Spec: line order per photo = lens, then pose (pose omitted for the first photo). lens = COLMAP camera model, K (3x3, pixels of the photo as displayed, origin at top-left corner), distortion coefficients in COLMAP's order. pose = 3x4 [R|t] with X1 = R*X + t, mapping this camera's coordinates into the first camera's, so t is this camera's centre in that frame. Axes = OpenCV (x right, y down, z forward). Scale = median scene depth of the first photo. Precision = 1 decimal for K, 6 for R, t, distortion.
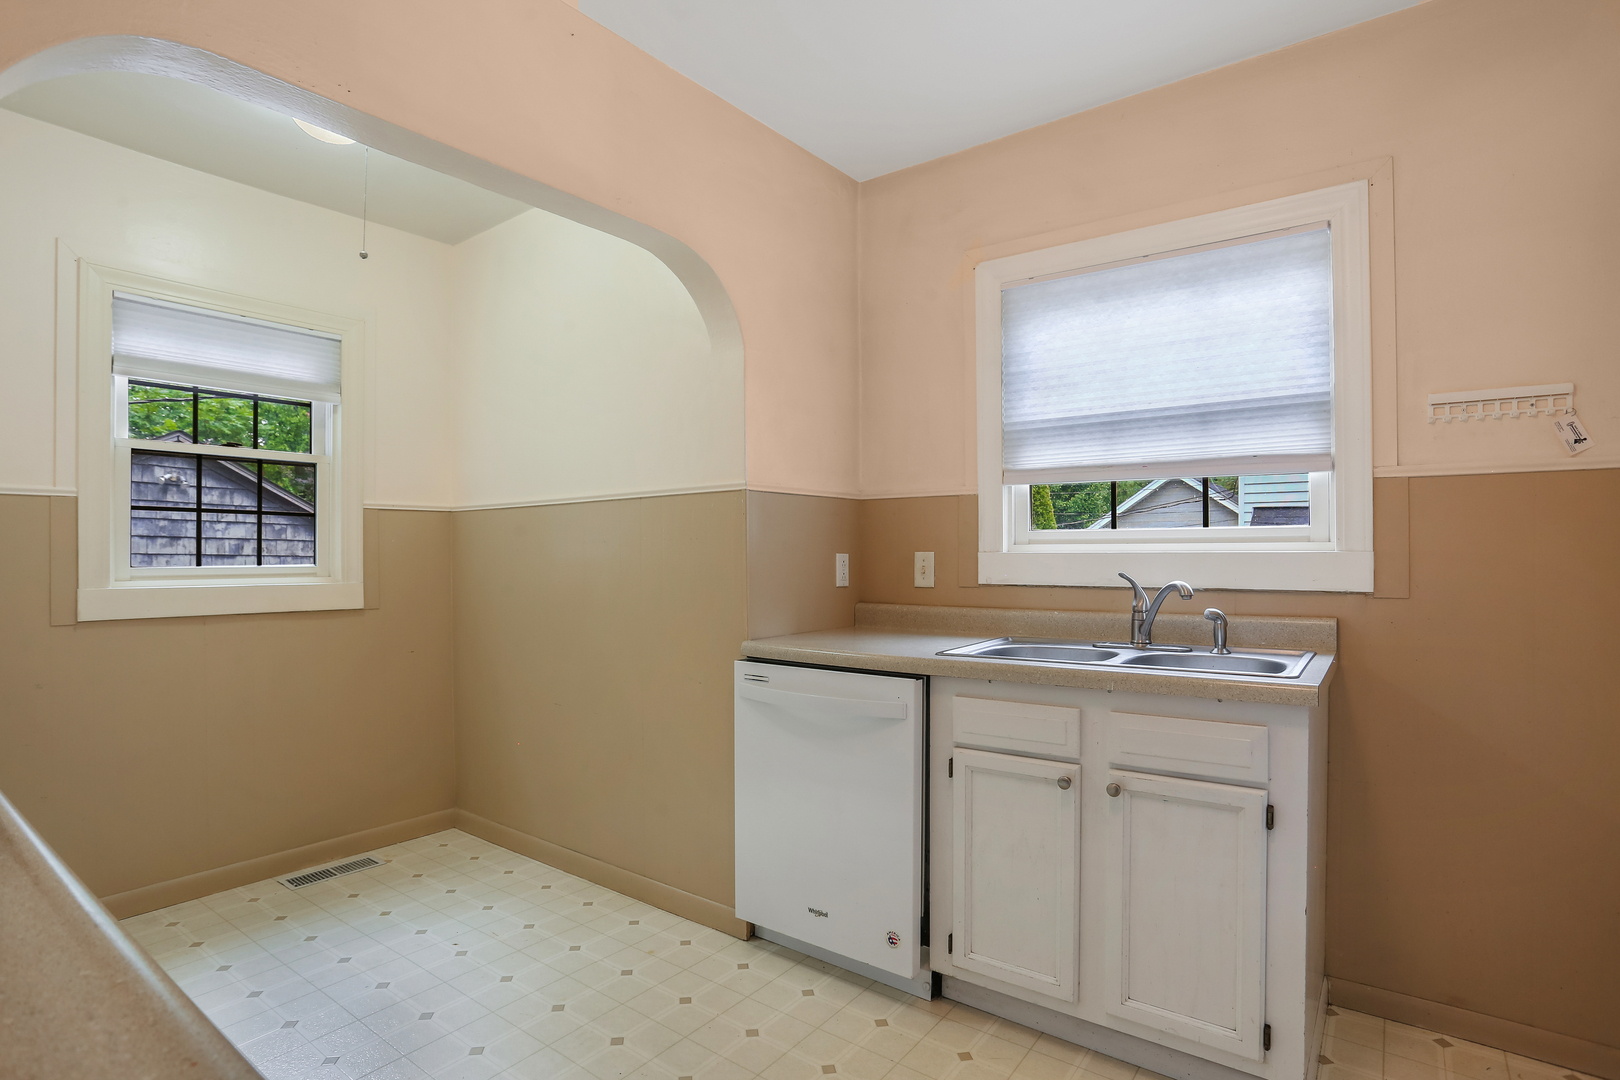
lens RADIAL K [[864.5, 0, 810.9], [0, 864.5, 541.6], [0, 0, 1]] dist [-0.041733, 0.012213]
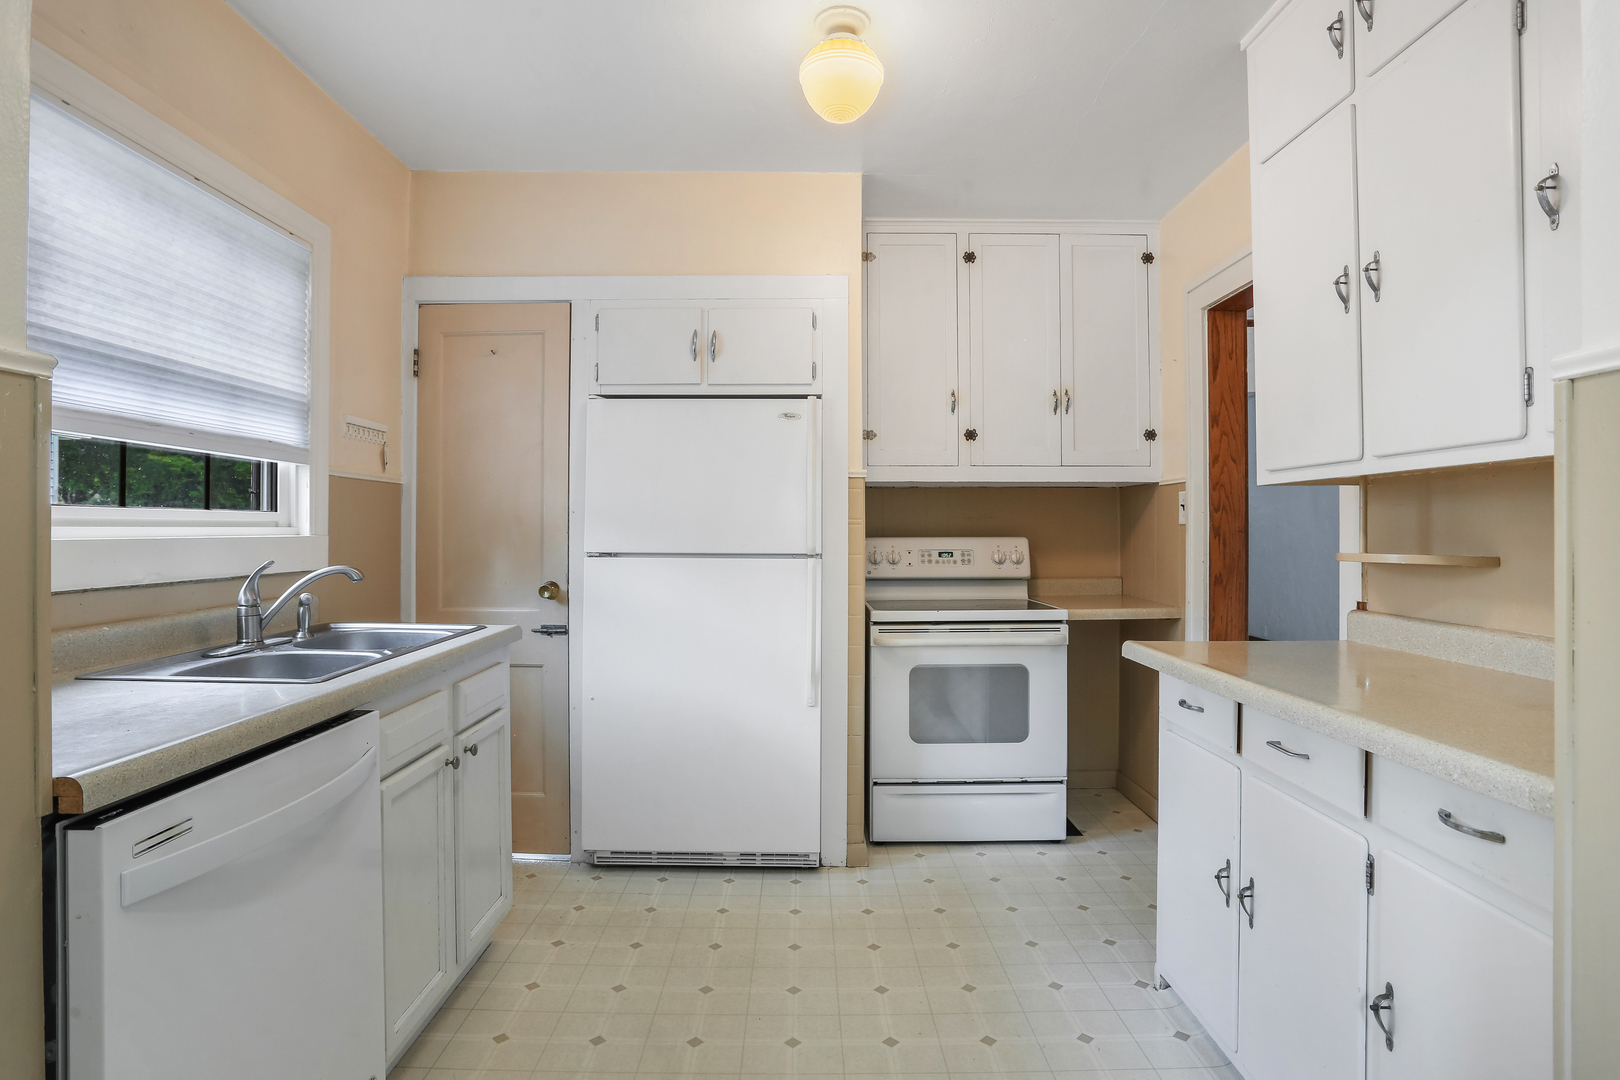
lens RADIAL K [[864.5, 0, 799.8], [0, 864.5, 533.1], [0, 0, 1]] dist [-0.041733, 0.012213]
pose [[-0.632222, -0.004468, 0.774774, -0.588666], [-0.007681, 0.999970, -0.000501, 0.004200], [-0.774749, -0.006268, -0.632238, 1.020161]]
